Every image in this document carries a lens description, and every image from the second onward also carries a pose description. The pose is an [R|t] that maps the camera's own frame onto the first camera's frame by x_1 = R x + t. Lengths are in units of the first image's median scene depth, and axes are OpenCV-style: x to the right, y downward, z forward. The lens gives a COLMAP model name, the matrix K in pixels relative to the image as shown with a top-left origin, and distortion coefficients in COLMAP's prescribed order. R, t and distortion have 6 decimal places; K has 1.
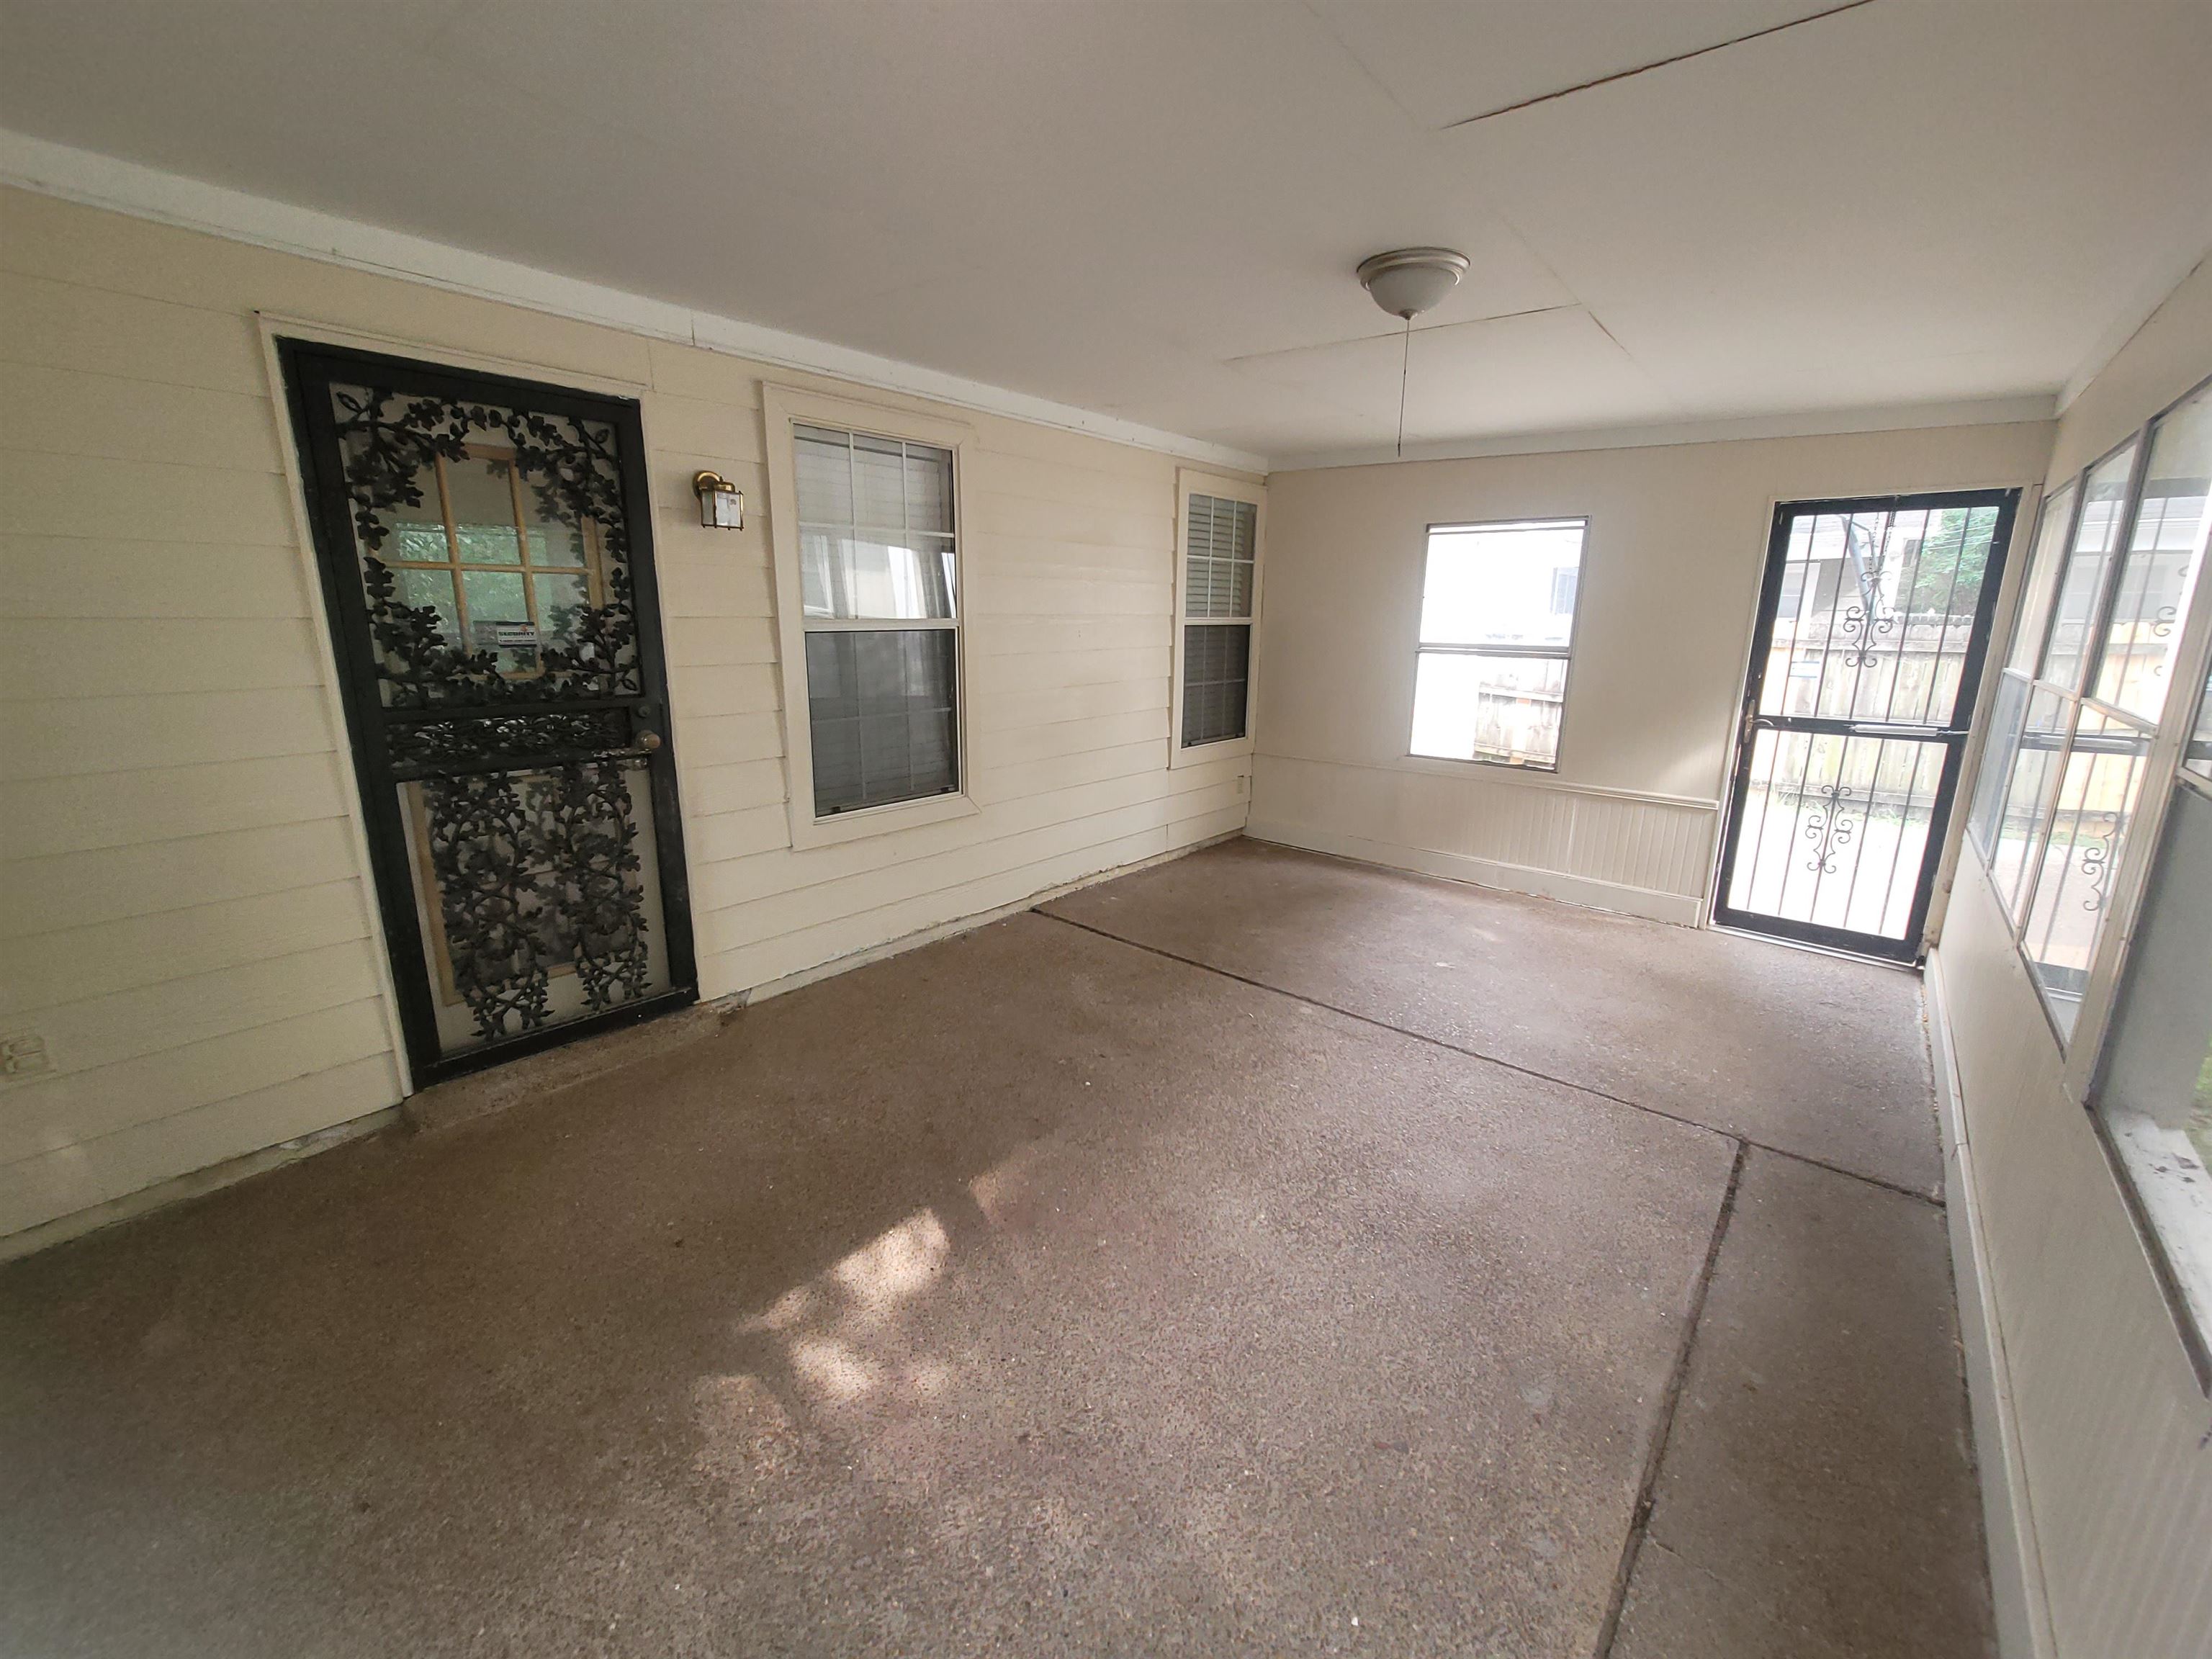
lens RADIAL K [[900.3, 0, 1109.4], [0, 900.3, 818.7], [0, 0, 1]] dist [-0.002299, 0.003470]
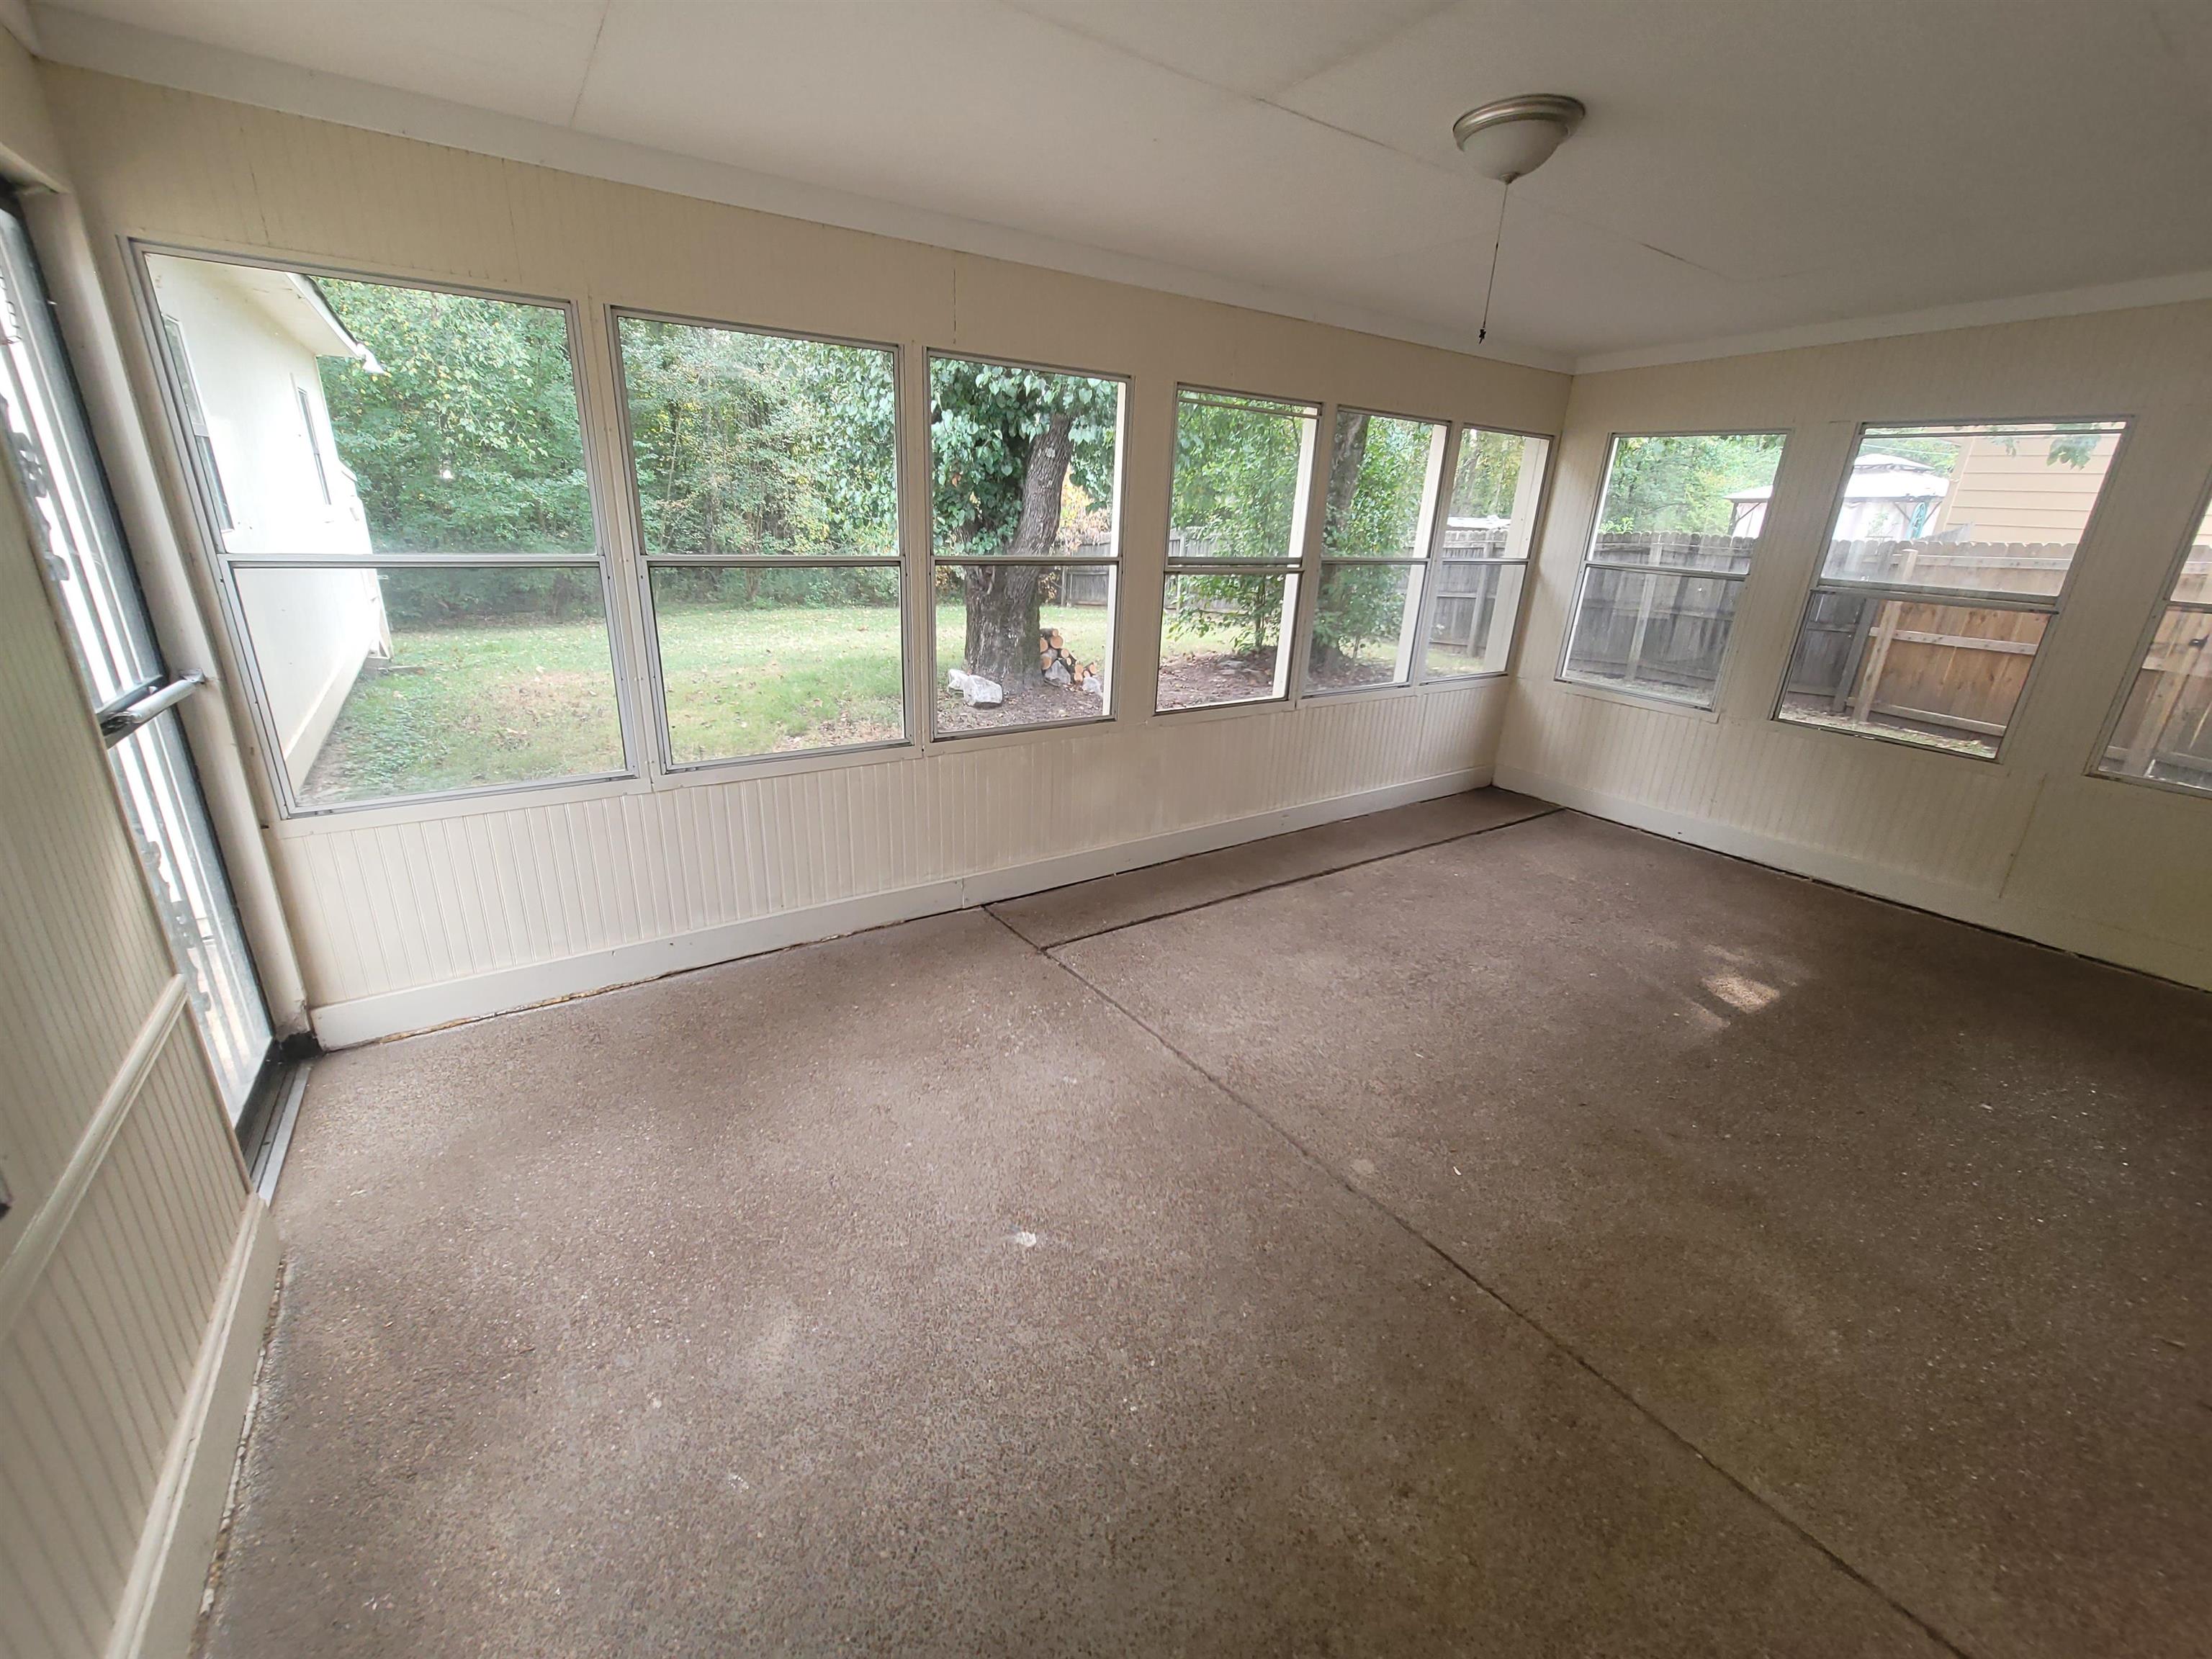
lens RADIAL K [[900.3, 0, 1102.8], [0, 900.3, 825.4], [0, 0, 1]] dist [-0.002299, 0.003470]
pose [[-0.959521, -0.142522, 0.242914, 0.312163], [0.011298, 0.842333, 0.538839, -0.376854], [-0.281411, 0.519772, -0.806626, 1.632211]]
